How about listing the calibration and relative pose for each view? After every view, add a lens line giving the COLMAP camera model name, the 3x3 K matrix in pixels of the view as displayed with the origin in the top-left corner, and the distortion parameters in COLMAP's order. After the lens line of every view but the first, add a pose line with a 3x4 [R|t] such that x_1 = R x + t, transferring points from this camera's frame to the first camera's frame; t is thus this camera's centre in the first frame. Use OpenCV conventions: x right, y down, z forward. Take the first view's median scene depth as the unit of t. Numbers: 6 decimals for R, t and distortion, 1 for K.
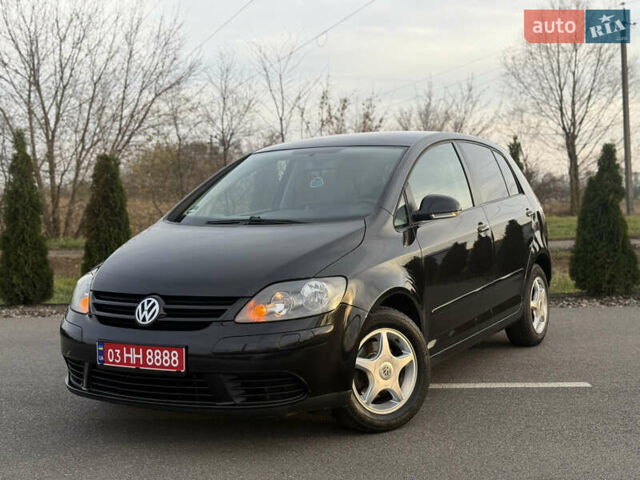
lens RADIAL K [[912.1, 0, 320.0], [0, 912.1, 240.0], [0, 0, 1]] dist [0.147777, -0.058180]
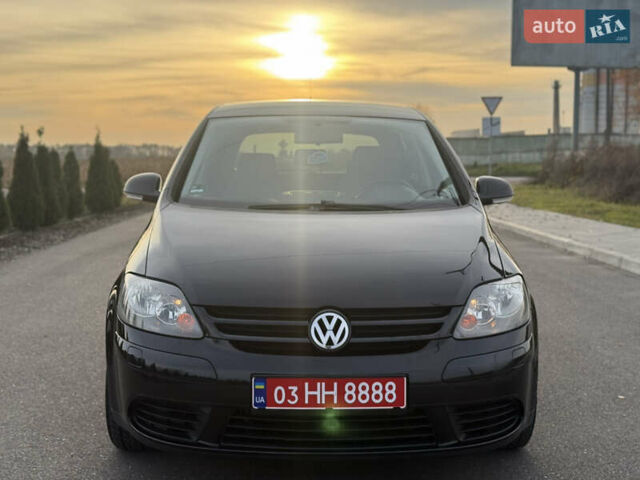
lens RADIAL K [[912.1, 0, 320.0], [0, 912.1, 240.0], [0, 0, 1]] dist [0.147777, -0.058180]
pose [[0.850047, -0.019487, 0.526345, -0.566545], [0.001875, 0.999421, 0.033974, -0.020694], [-0.526703, -0.027893, 0.849592, 0.367102]]
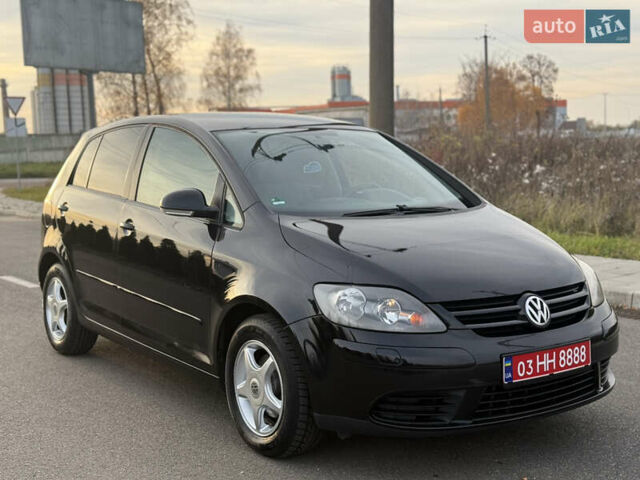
lens RADIAL K [[912.1, 0, 320.0], [0, 912.1, 240.0], [0, 0, 1]] dist [0.147777, -0.058180]
pose [[0.412616, -0.071196, 0.908118, -1.055486], [0.056772, 0.997013, 0.052370, -0.049116], [-0.909134, 0.029947, 0.415426, 0.795221]]
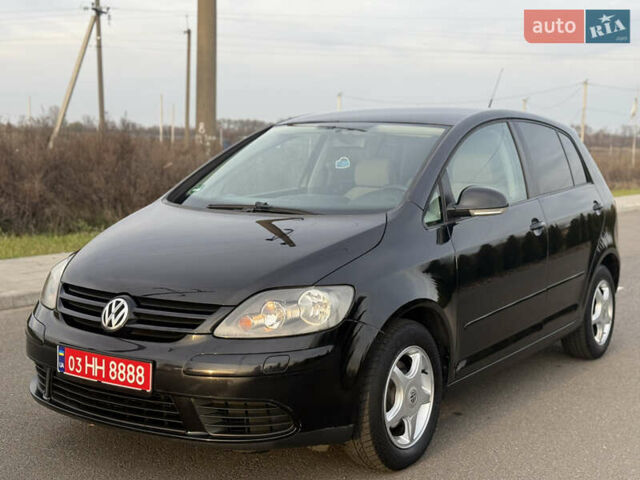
lens RADIAL K [[912.1, 0, 320.0], [0, 912.1, 240.0], [0, 0, 1]] dist [0.147777, -0.058180]
pose [[0.995606, 0.051697, -0.078077, 0.058575], [-0.048402, 0.997879, 0.043527, -0.034688], [0.080161, -0.039557, 0.995997, 0.176495]]
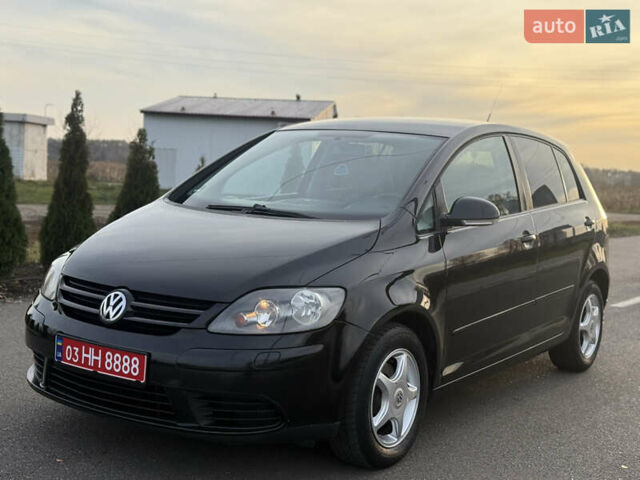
lens RADIAL K [[912.1, 0, 320.0], [0, 912.1, 240.0], [0, 0, 1]] dist [0.147777, -0.058180]
pose [[0.992884, 0.089486, -0.078573, 0.066056], [-0.086996, 0.995609, 0.034573, -0.031099], [0.081322, -0.027492, 0.996309, 0.150249]]
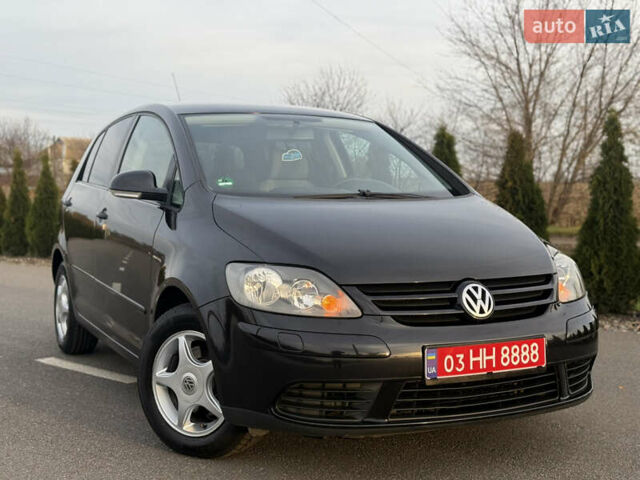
lens RADIAL K [[912.1, 0, 320.0], [0, 912.1, 240.0], [0, 0, 1]] dist [0.147777, -0.058180]
pose [[0.552009, -0.024028, 0.833492, -0.889780], [0.038892, 0.999239, 0.003049, 0.017665], [-0.832931, 0.030733, 0.552523, 0.658421]]
